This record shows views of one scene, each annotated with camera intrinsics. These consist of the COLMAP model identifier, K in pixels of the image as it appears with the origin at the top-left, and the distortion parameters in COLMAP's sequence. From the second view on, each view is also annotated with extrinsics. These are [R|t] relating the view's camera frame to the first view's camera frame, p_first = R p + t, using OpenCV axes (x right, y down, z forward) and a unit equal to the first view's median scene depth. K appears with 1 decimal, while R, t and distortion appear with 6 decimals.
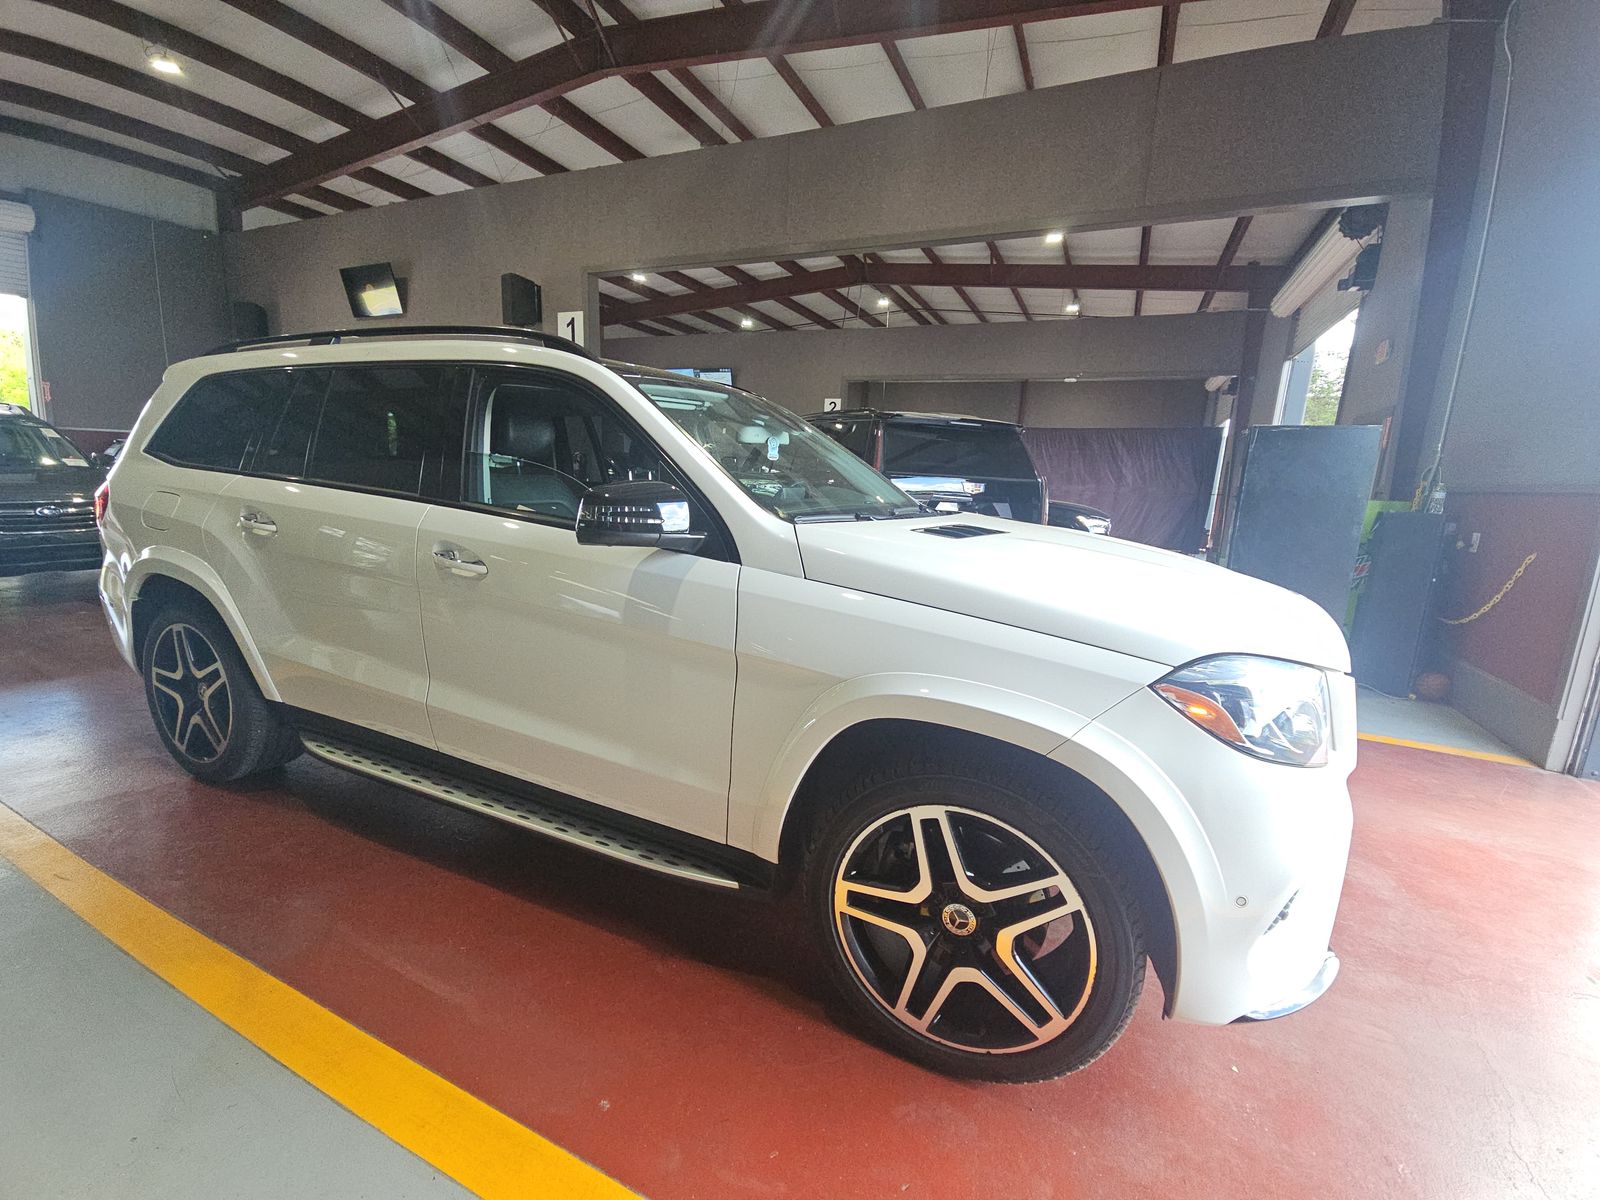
lens RADIAL K [[652.2, 0, 804.6], [0, 652.2, 607.3], [0, 0, 1]] dist [-0.022265, -0.000821]
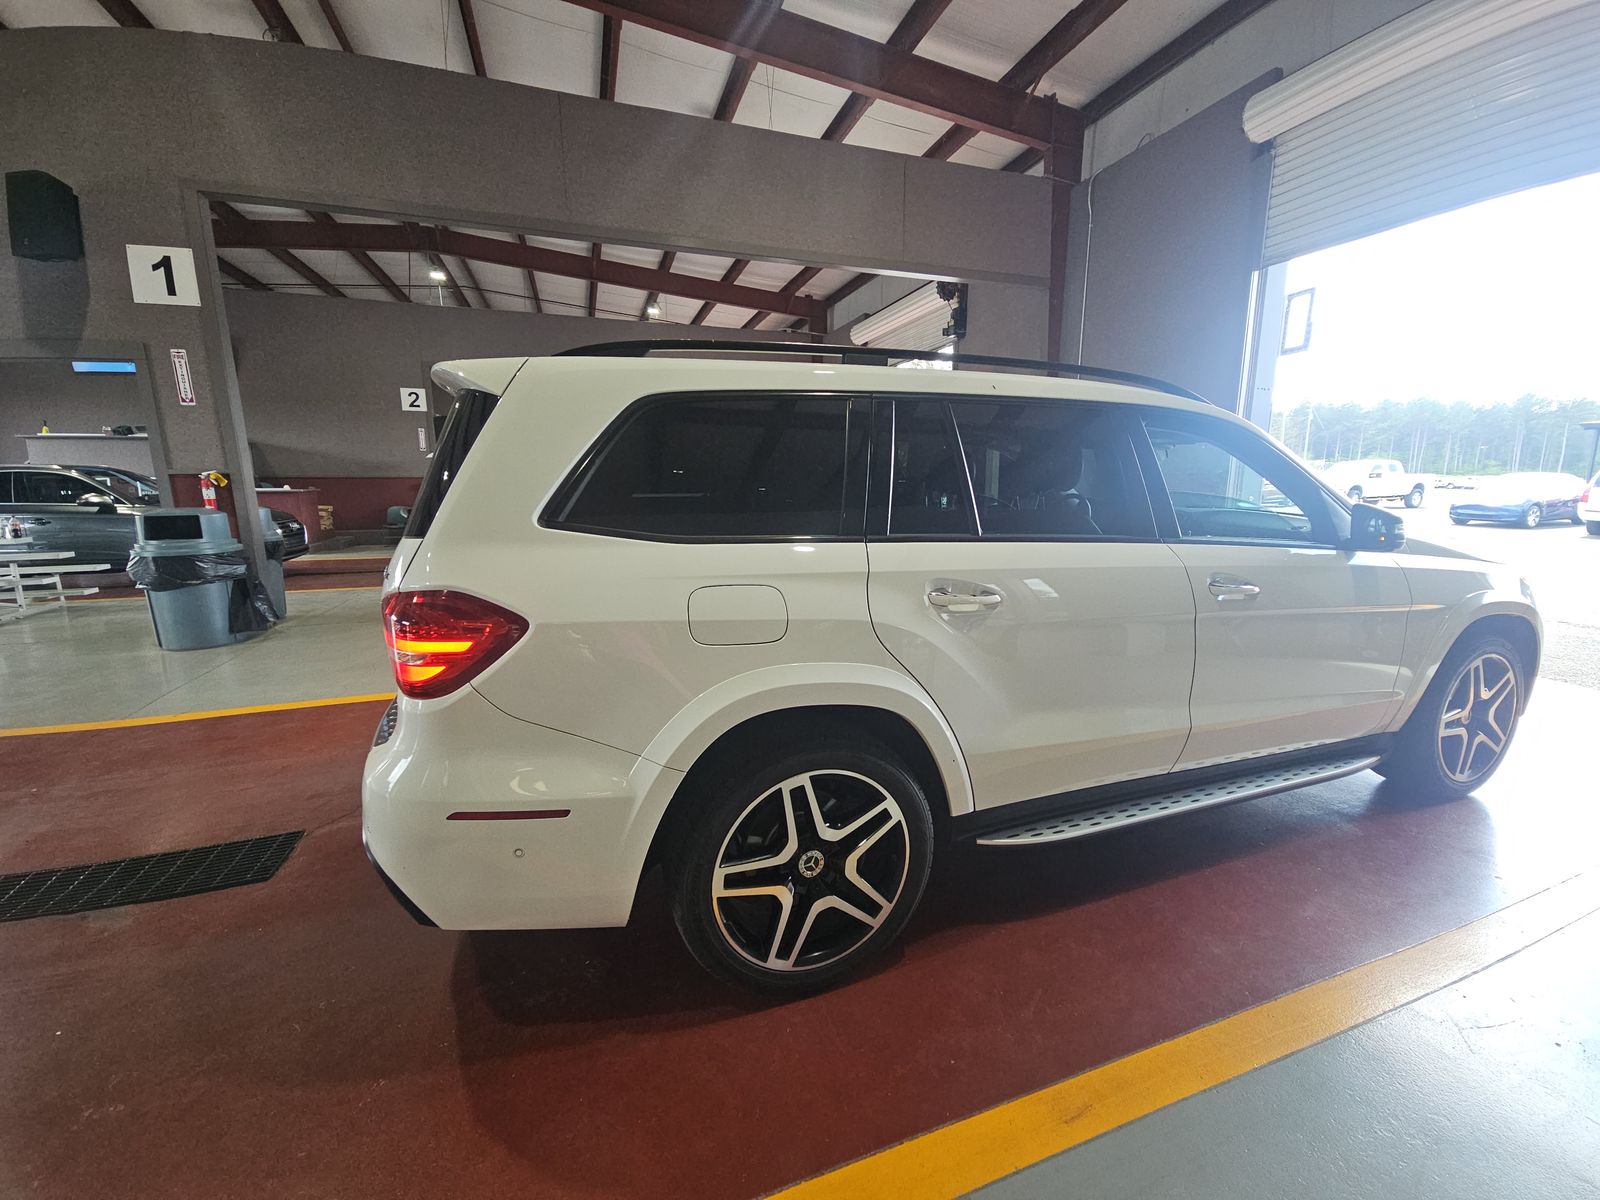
lens RADIAL K [[652.2, 0, 785.6], [0, 652.2, 604.8], [0, 0, 1]] dist [-0.022265, -0.000821]
pose [[0.710261, -0.182087, 0.679980, -0.414076], [0.170875, 0.981672, 0.084391, -0.060347], [-0.682884, 0.056252, 0.728358, 0.151399]]
